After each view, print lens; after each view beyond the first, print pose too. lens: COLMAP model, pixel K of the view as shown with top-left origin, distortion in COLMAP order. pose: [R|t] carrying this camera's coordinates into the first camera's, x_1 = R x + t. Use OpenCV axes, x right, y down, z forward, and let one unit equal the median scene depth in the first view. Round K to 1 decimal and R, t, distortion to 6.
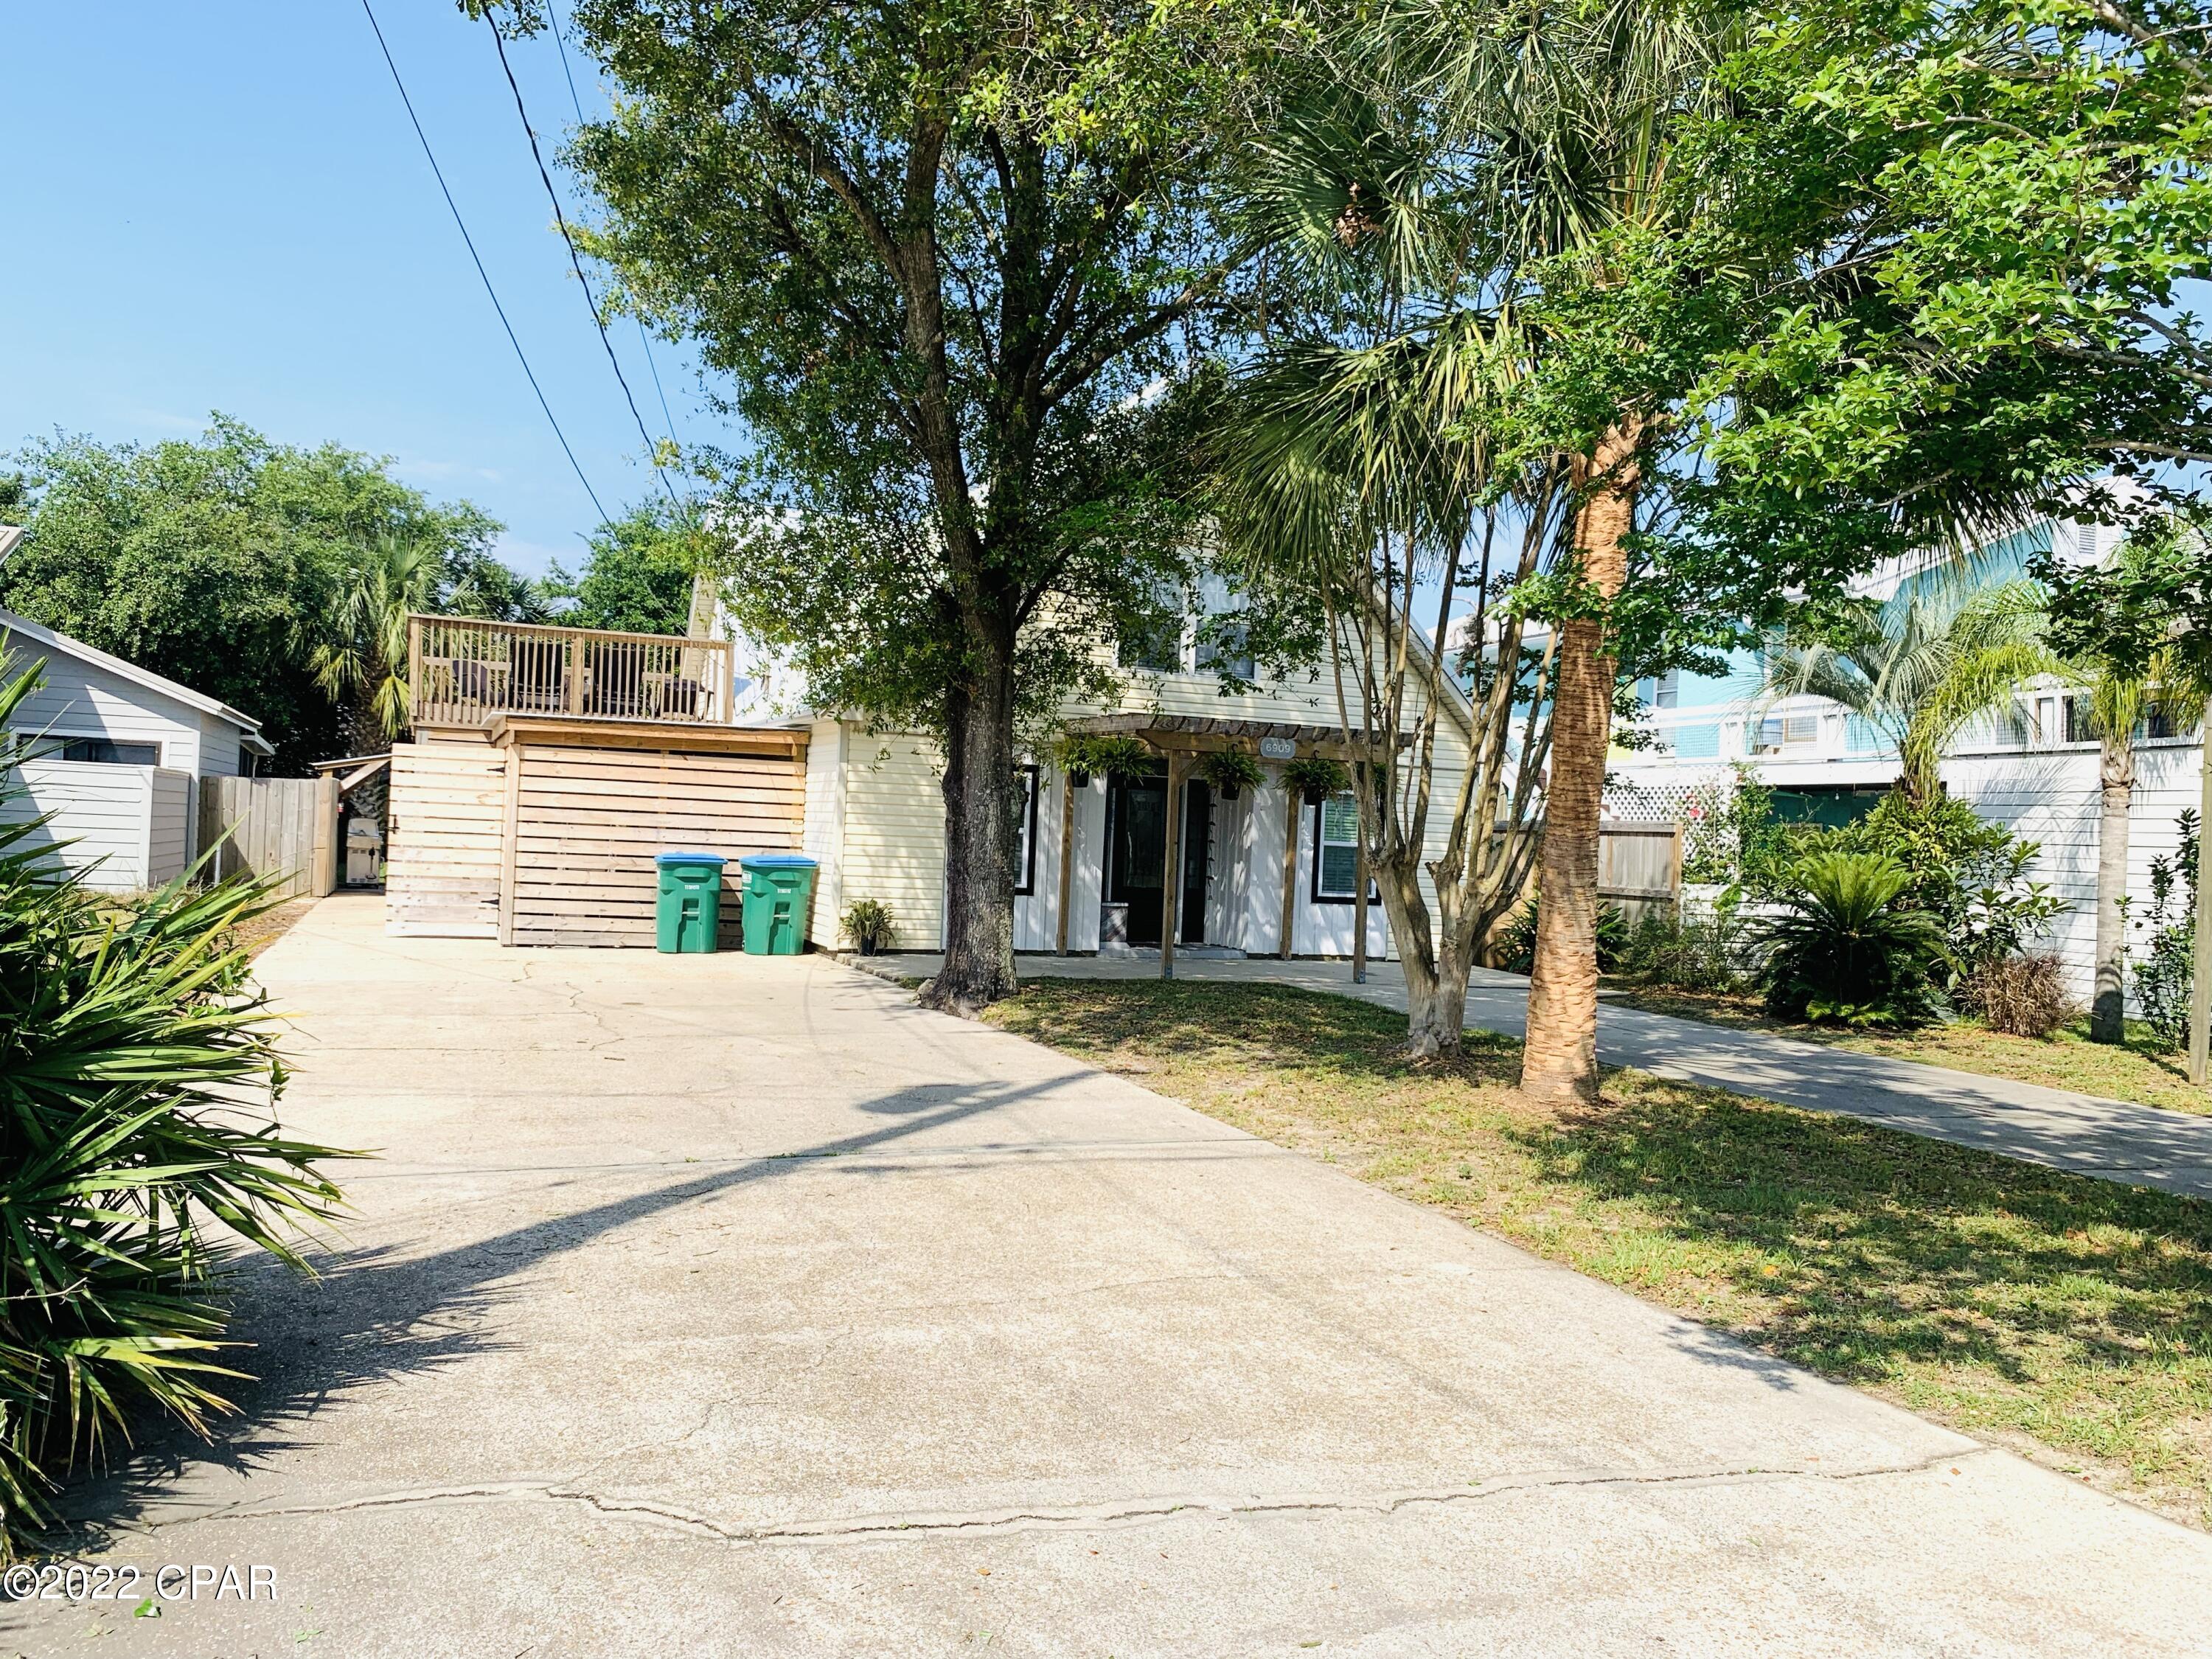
lens RADIAL K [[1725.4, 0, 1116.4], [0, 1725.4, 833.4], [0, 0, 1]] dist [-0.009247, 0.005544]
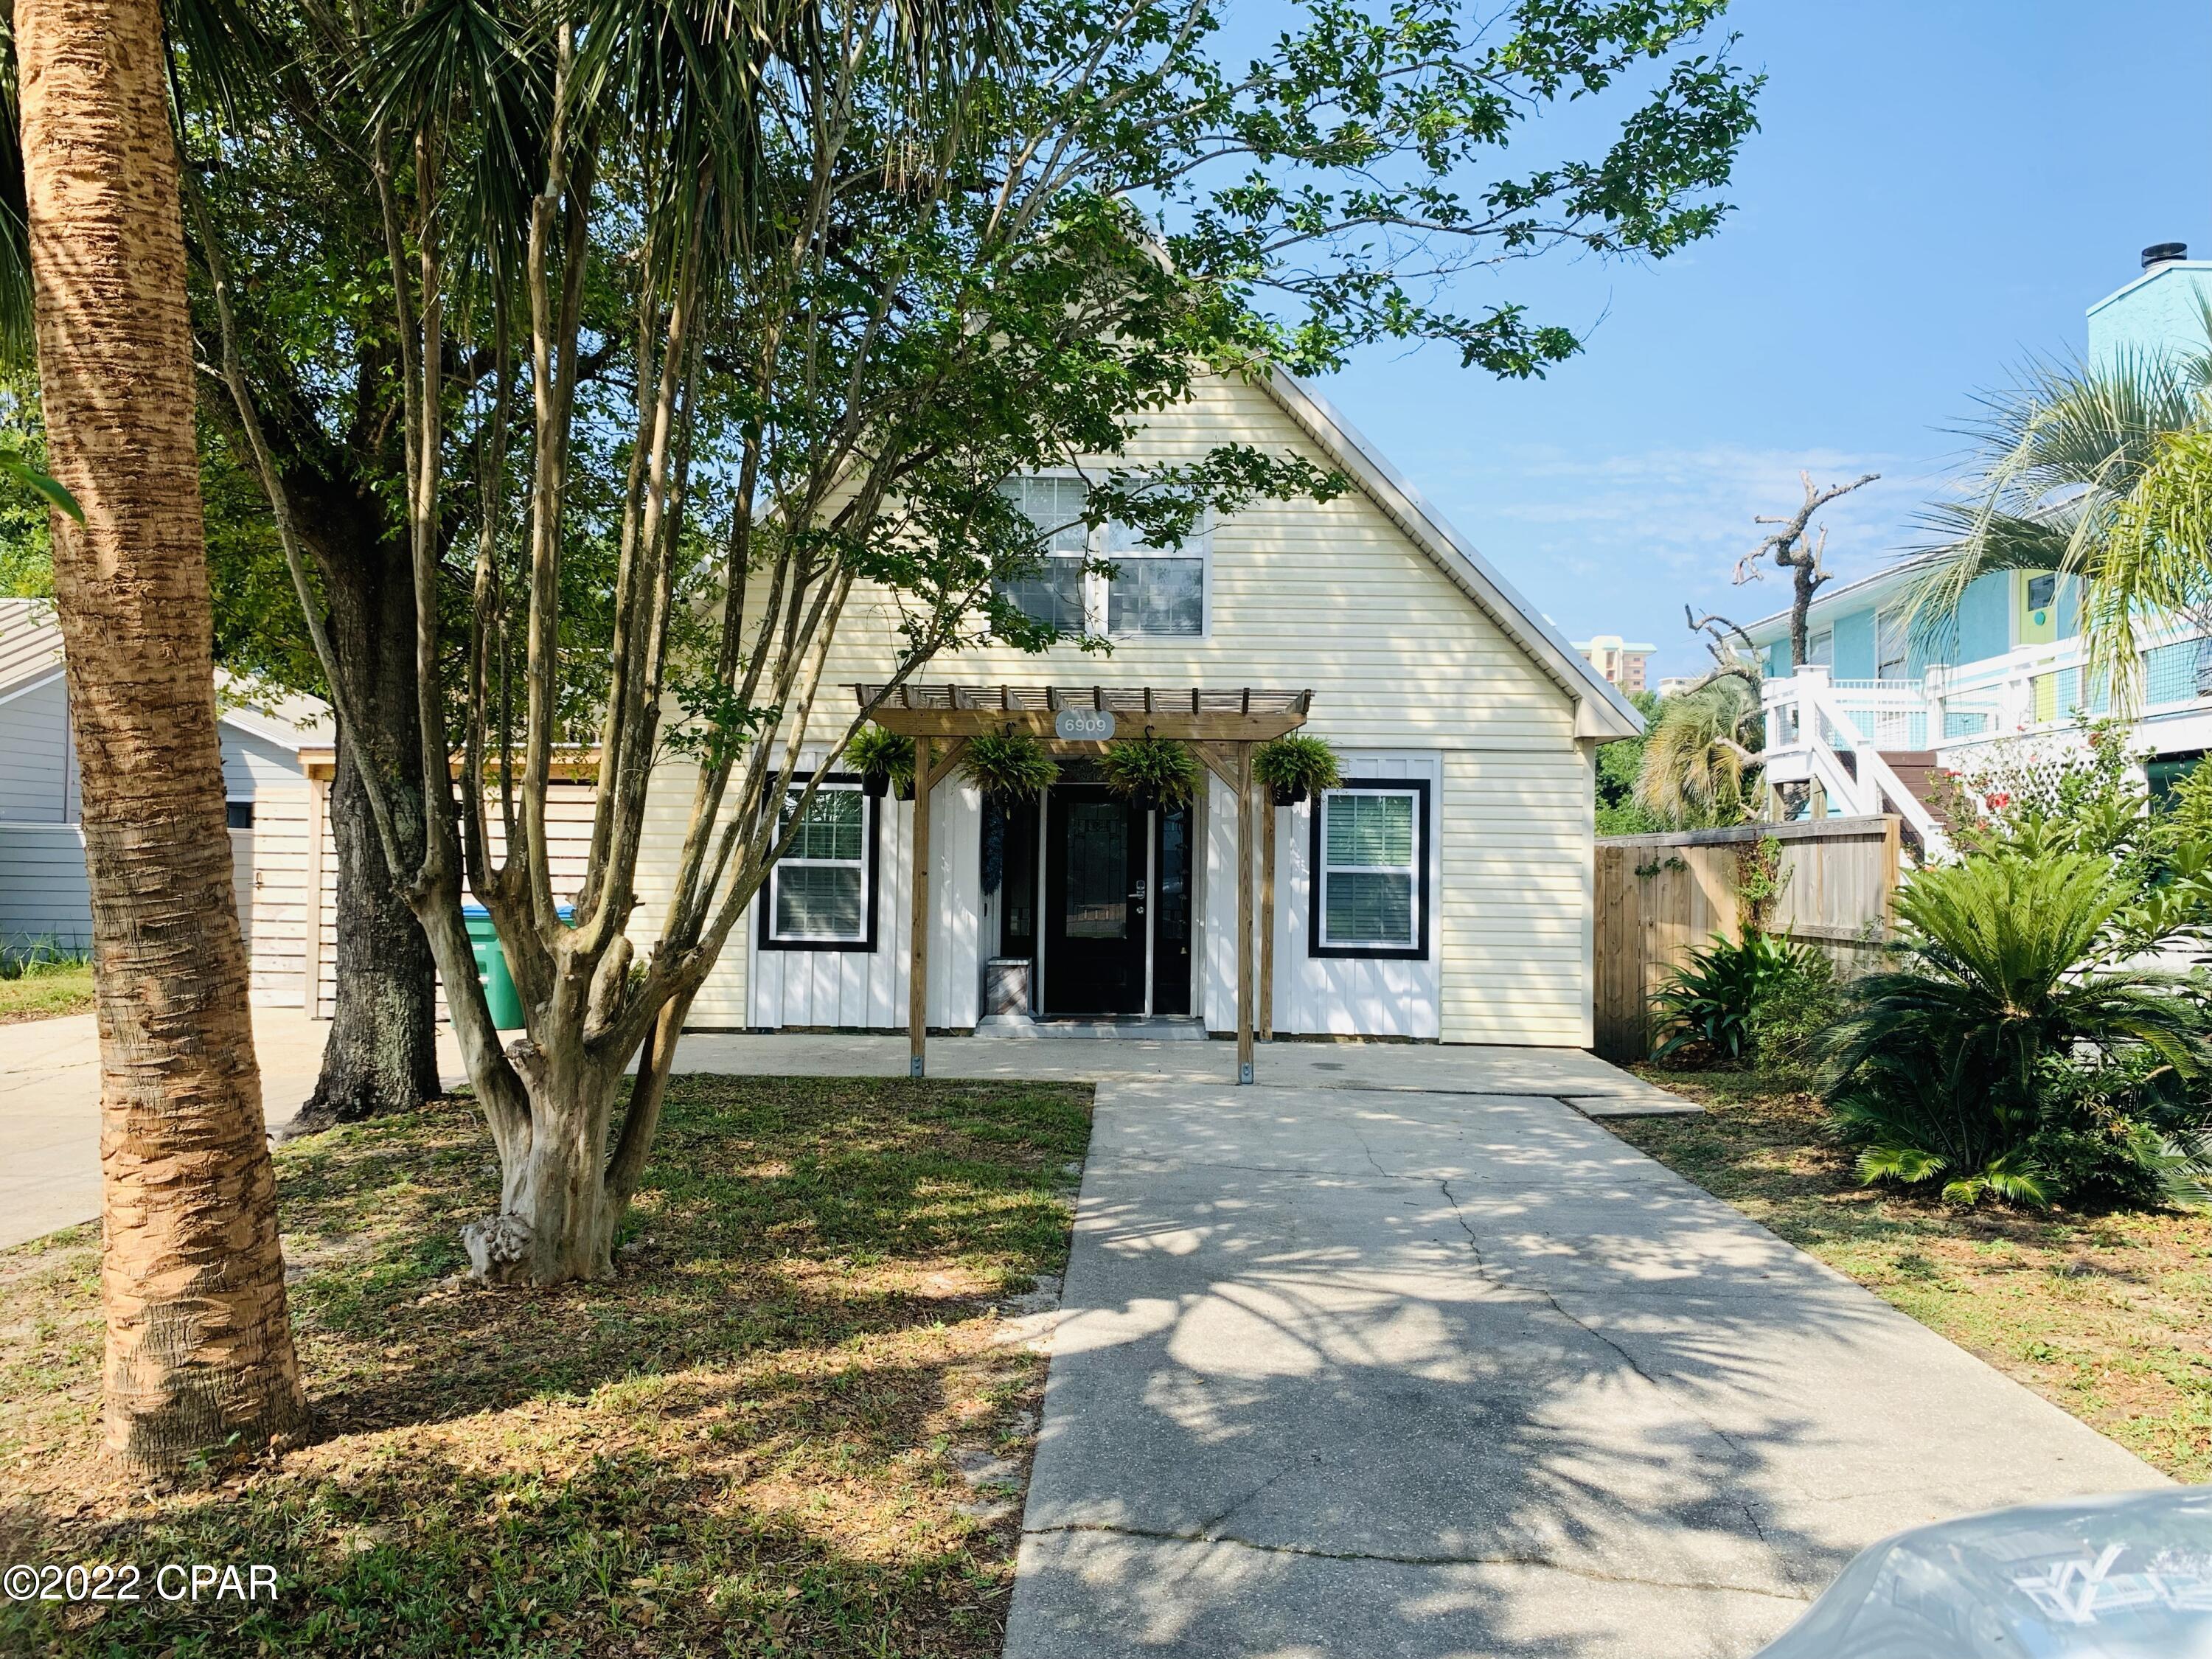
lens RADIAL K [[1725.4, 0, 1100.2], [0, 1725.4, 814.7], [0, 0, 1]] dist [-0.009247, 0.005544]
pose [[0.920535, -0.042628, -0.388328, 0.319470], [0.027310, 0.998619, -0.044884, 0.013003], [0.389705, 0.030713, 0.920428, 0.357538]]
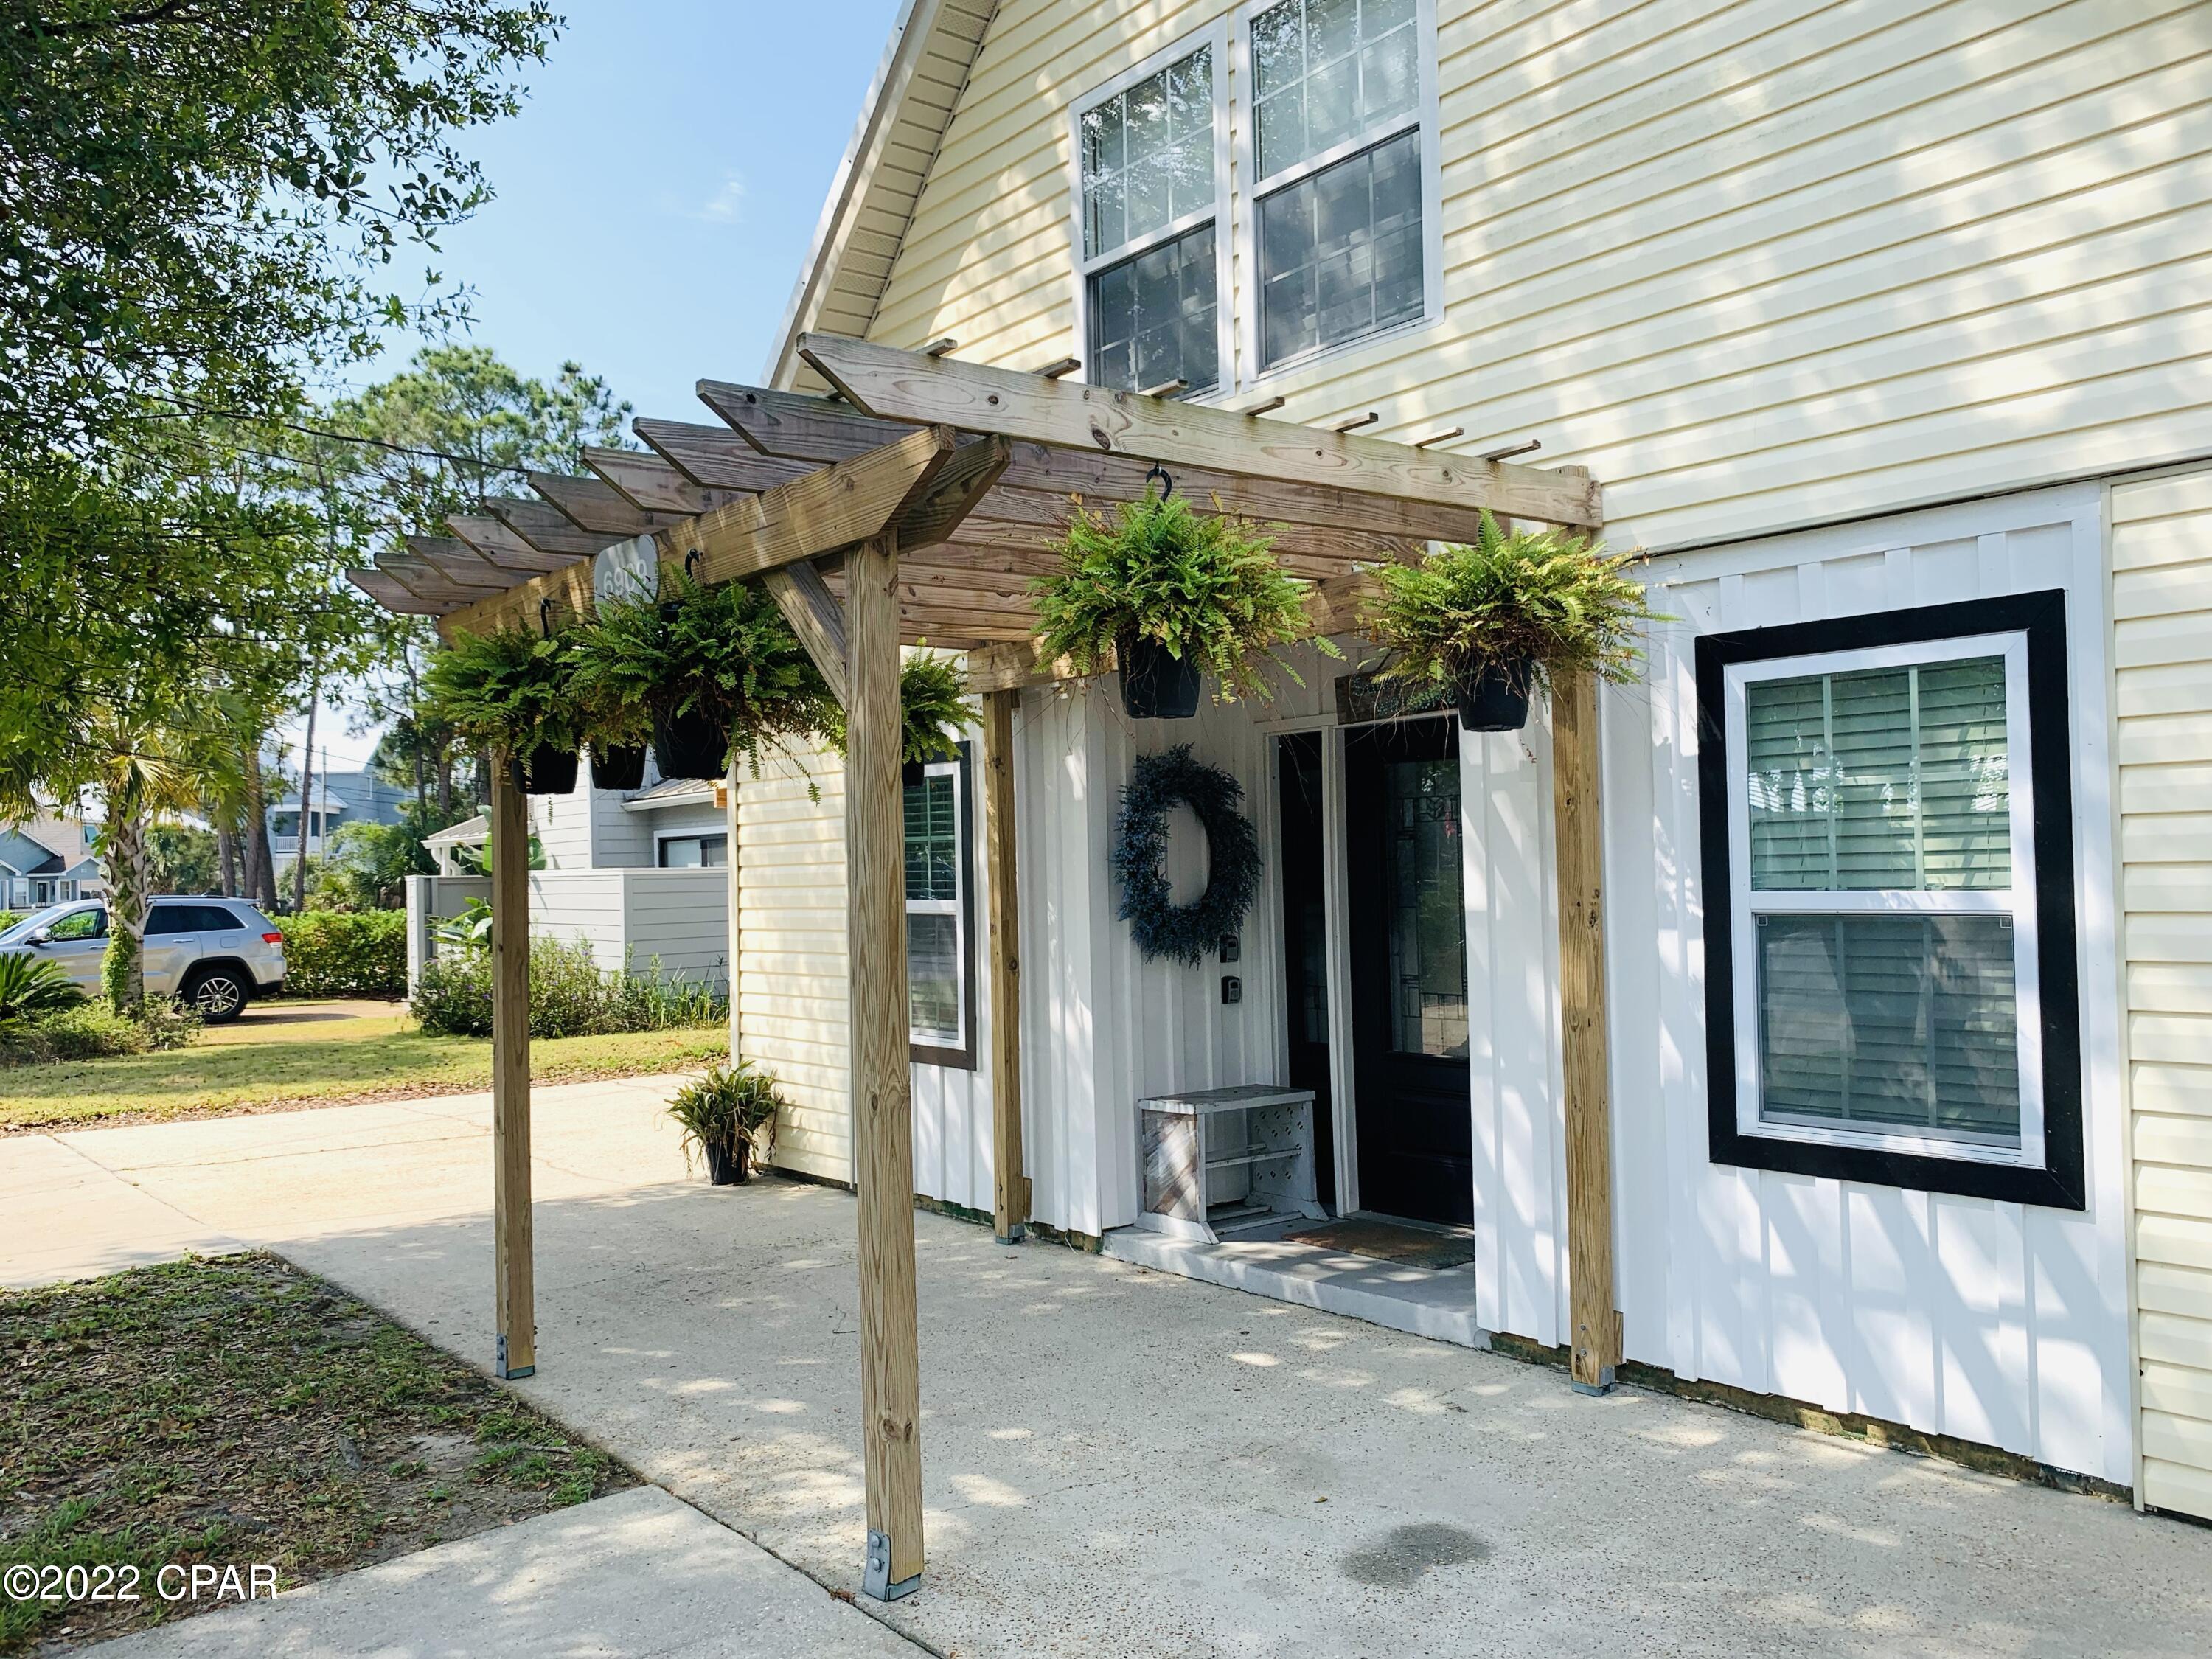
lens RADIAL K [[1725.4, 0, 1095.5], [0, 1725.4, 827.9], [0, 0, 1]] dist [-0.009247, 0.005544]
pose [[0.295292, -0.076668, -0.952326, 0.329933], [0.036237, 0.996957, -0.069025, 0.008811], [0.954719, -0.014127, 0.297172, 0.896005]]
